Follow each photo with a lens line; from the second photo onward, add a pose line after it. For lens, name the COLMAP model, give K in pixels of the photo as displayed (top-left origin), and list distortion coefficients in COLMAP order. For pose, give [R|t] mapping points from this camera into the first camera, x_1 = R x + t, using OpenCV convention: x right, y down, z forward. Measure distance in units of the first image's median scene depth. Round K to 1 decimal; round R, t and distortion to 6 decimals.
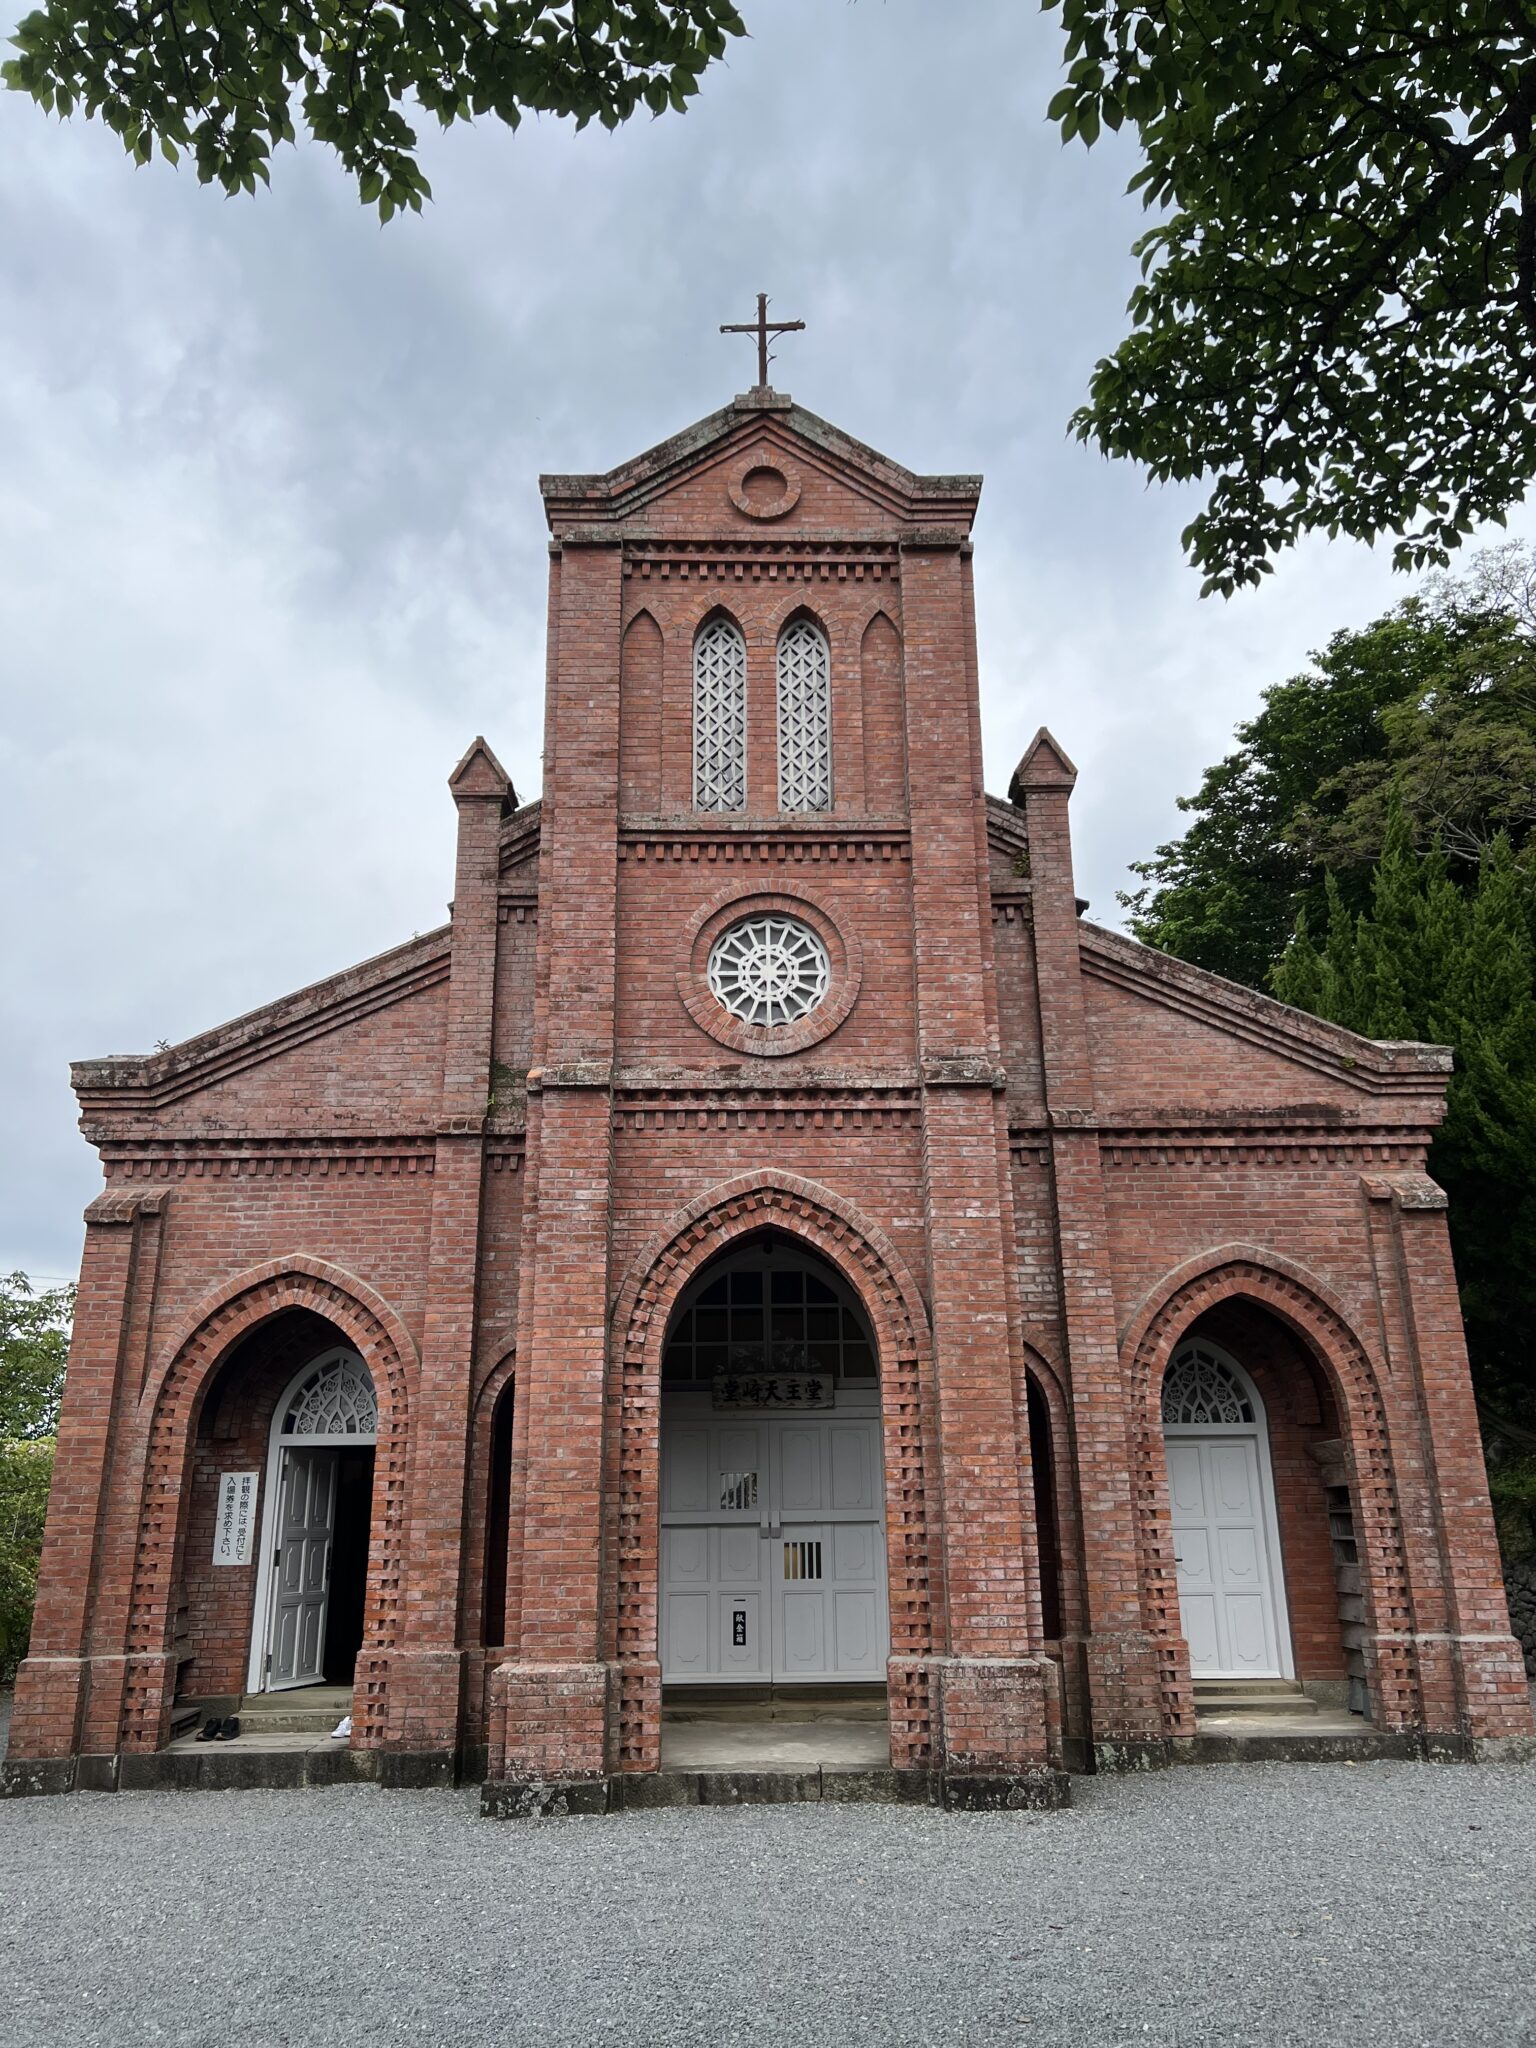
lens RADIAL K [[1556.0, 0, 781.7], [0, 1556.0, 1026.2], [0, 0, 1]] dist [0.086240, -0.110601]
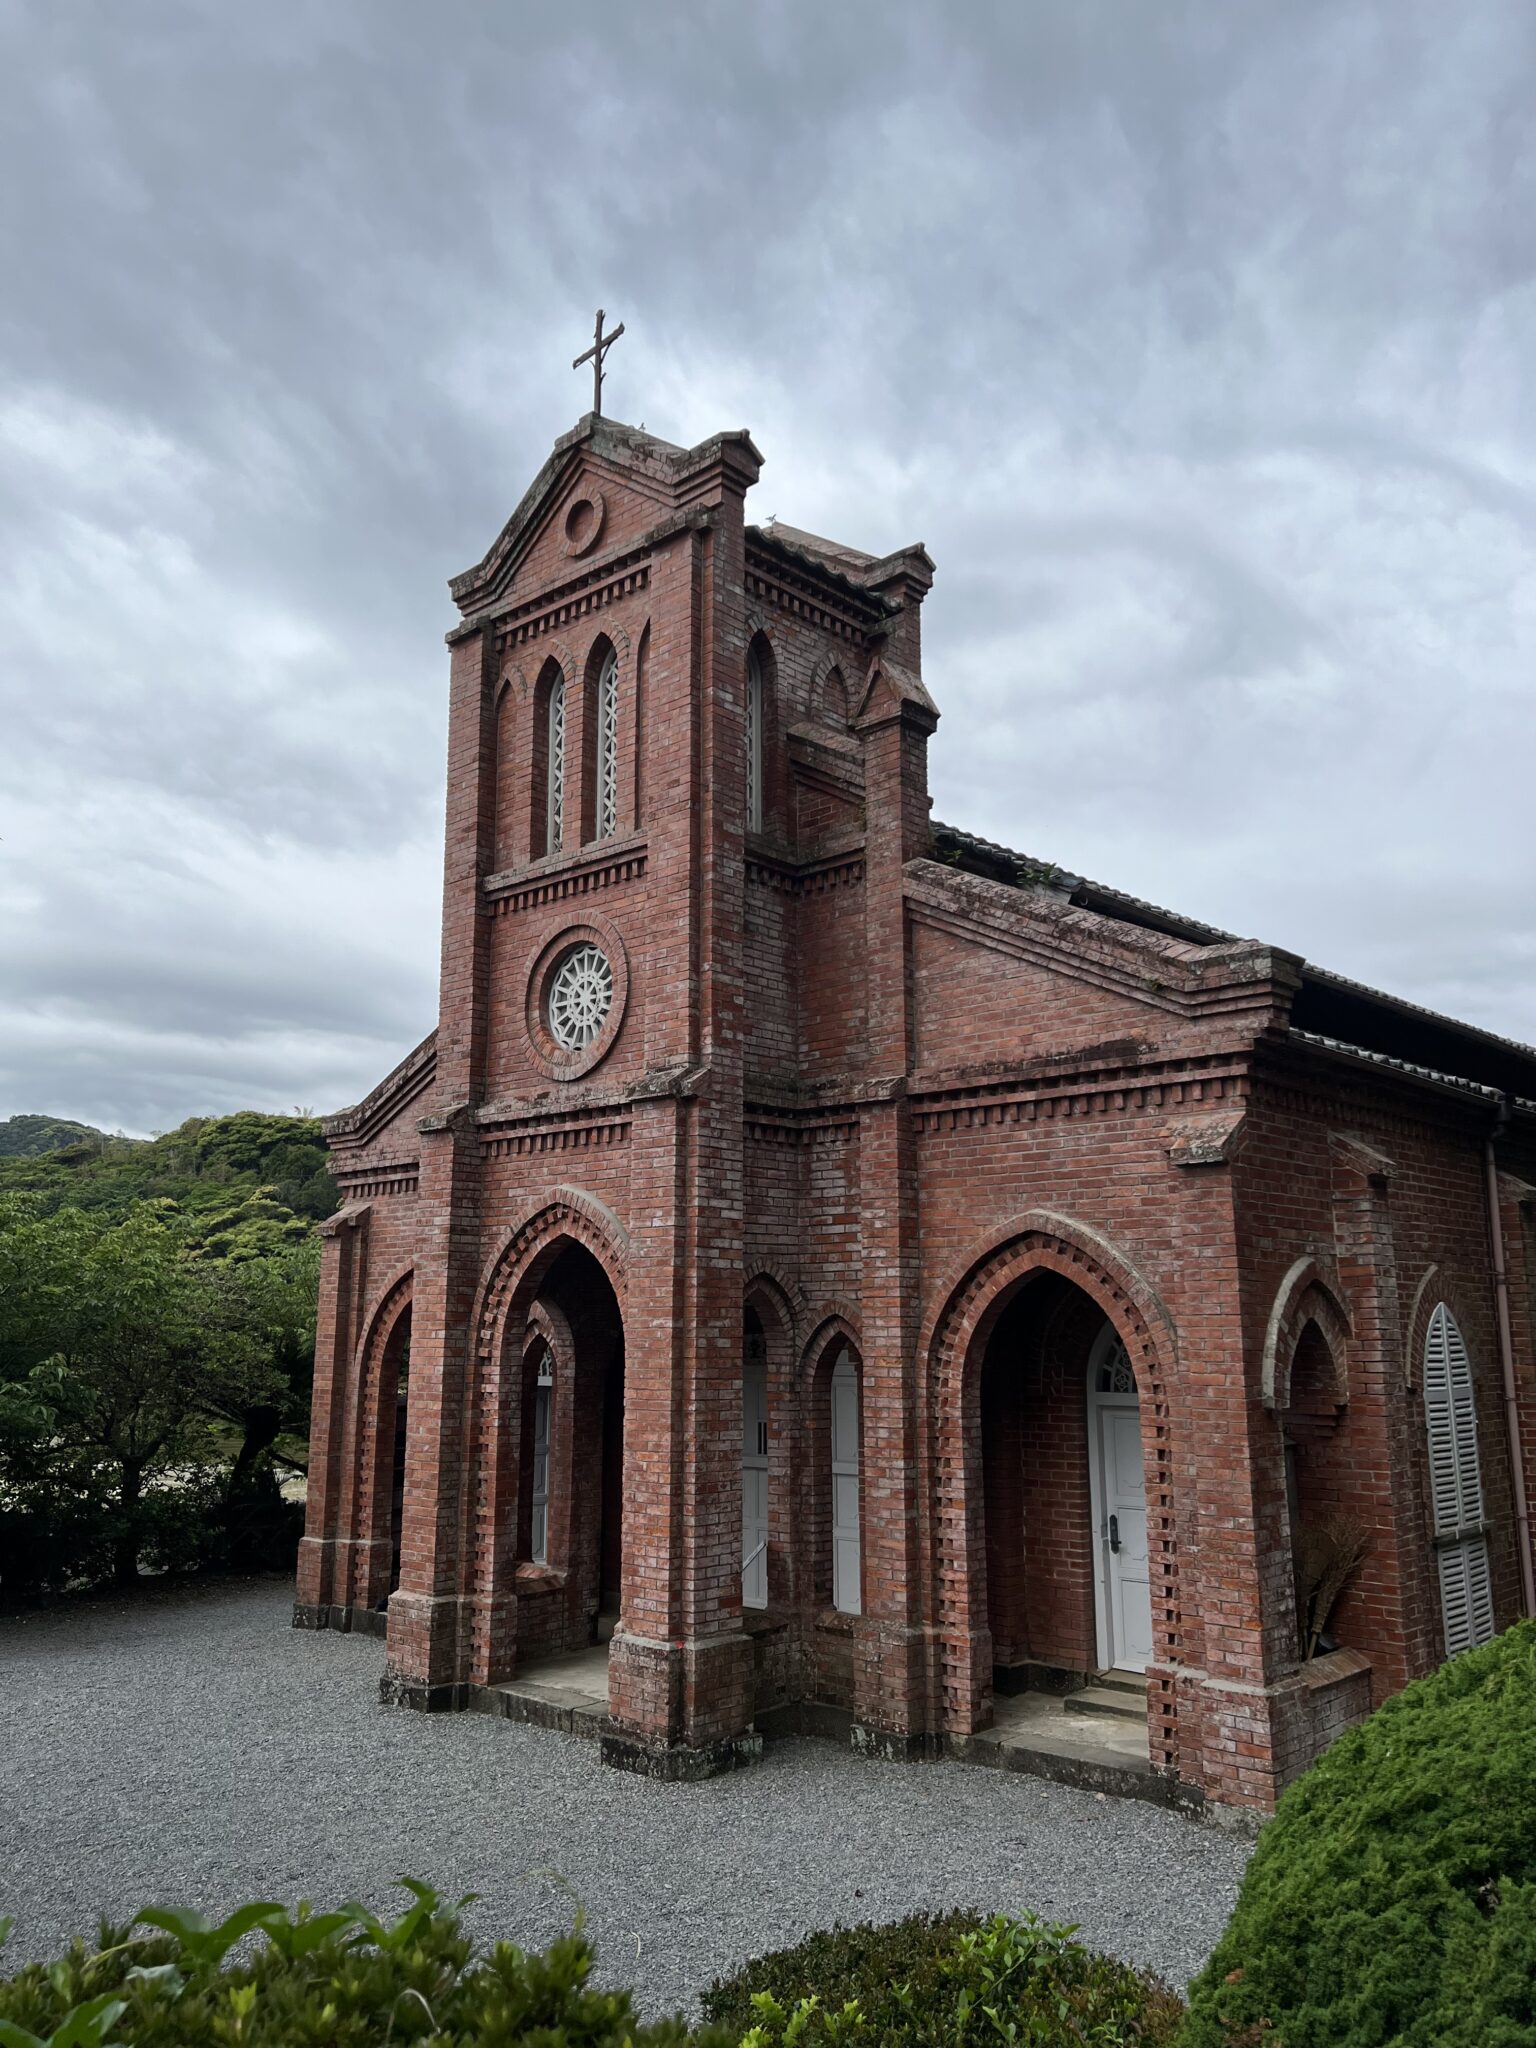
lens RADIAL K [[1556.0, 0, 756.5], [0, 1556.0, 1033.7], [0, 0, 1]] dist [0.086240, -0.110601]
pose [[0.716914, -0.120538, -0.686662, 0.826834], [0.209204, 0.976744, 0.046962, -0.036407], [0.665032, -0.177320, 0.725459, 0.277641]]
